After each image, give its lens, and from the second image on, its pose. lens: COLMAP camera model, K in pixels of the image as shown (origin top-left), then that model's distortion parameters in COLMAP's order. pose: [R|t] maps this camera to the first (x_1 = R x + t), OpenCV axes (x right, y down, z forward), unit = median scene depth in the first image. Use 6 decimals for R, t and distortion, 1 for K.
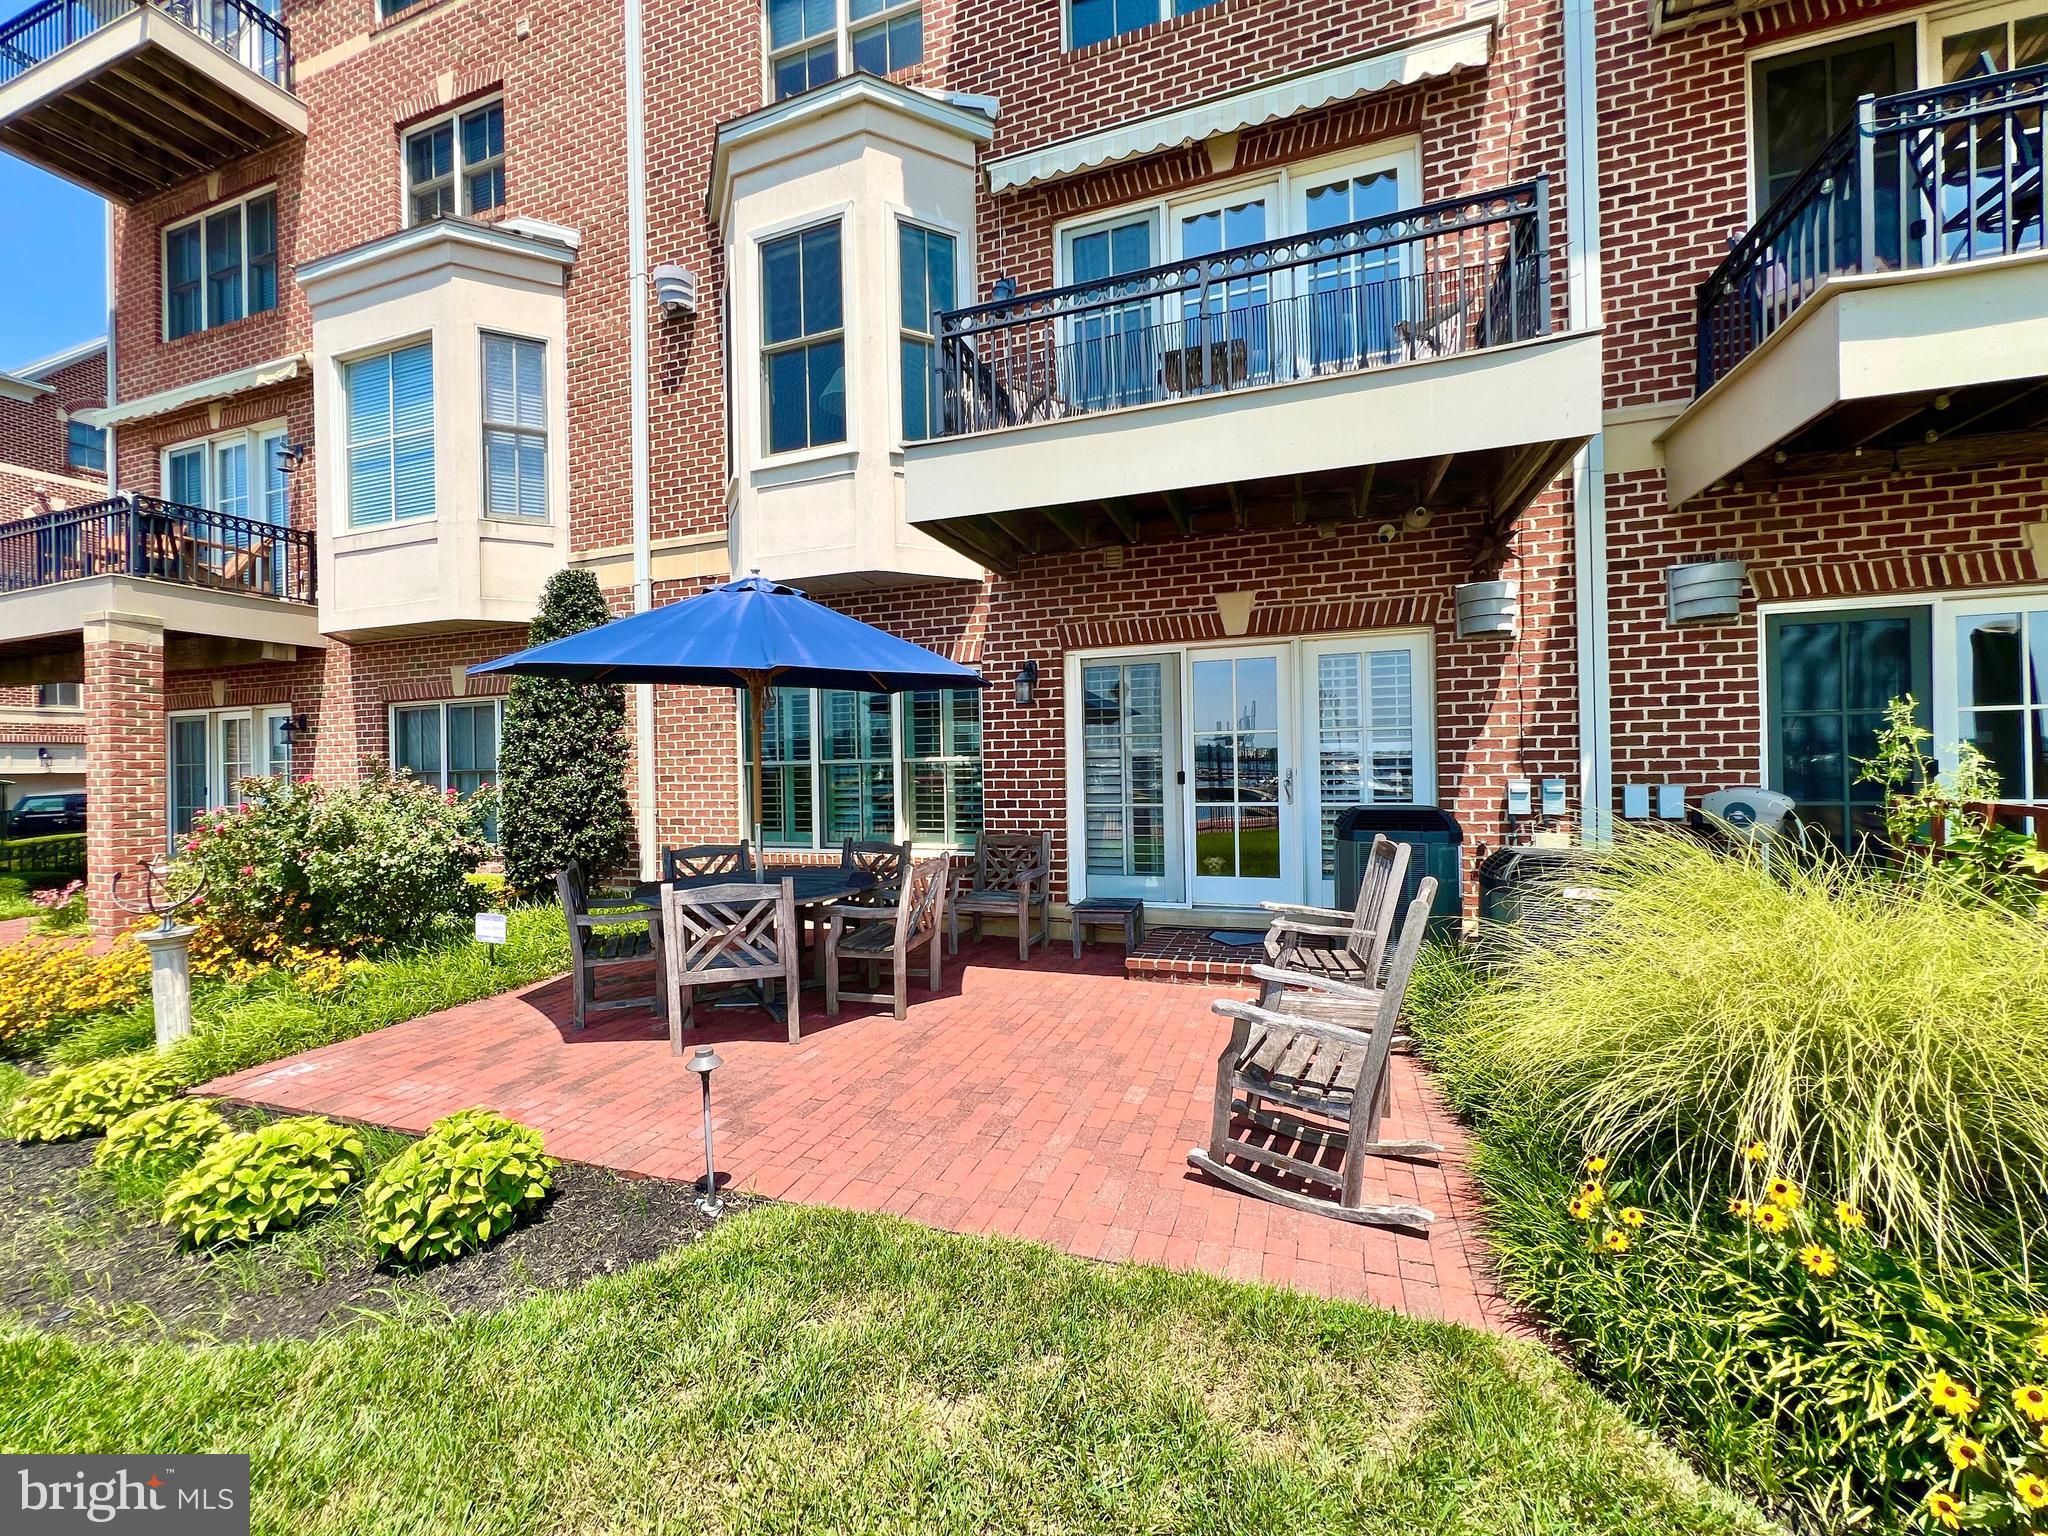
lens RADIAL K [[822.6, 0, 1019.4], [0, 822.6, 765.5], [0, 0, 1]] dist [-0.001352, 0.000074]
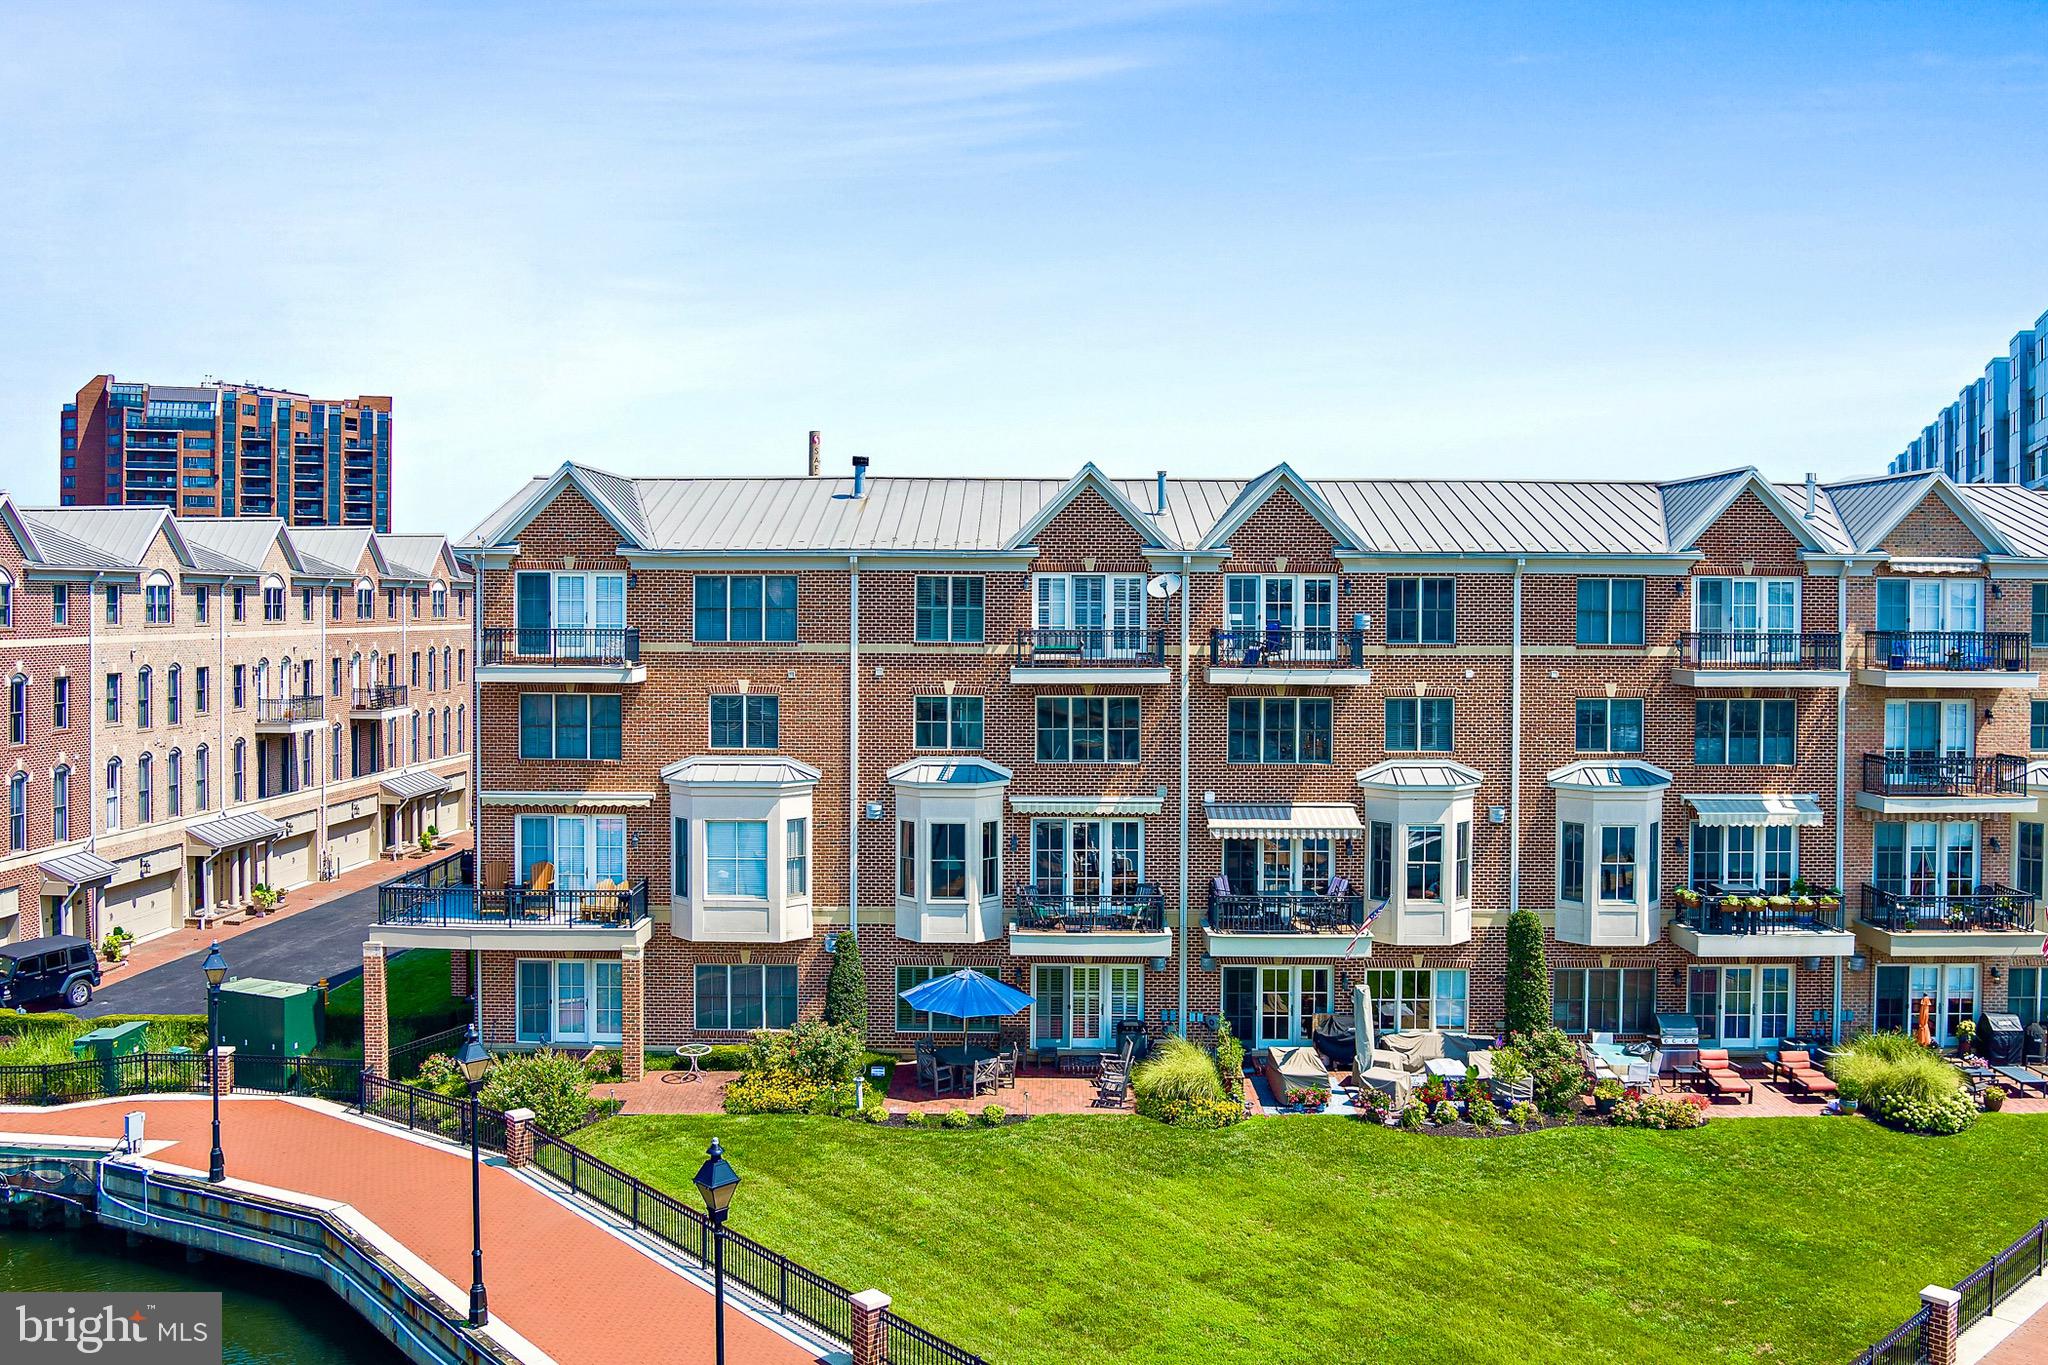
lens RADIAL K [[1661.3, 0, 1024.0], [0, 1661.3, 682.5], [0, 0, 1]] dist [-0.000787, -0.094961]
pose [[0.946831, 0.013578, 0.321445, -1.902606], [-0.023933, 0.999313, 0.028284, -1.318486], [-0.320840, -0.034473, 0.946506, -4.605671]]
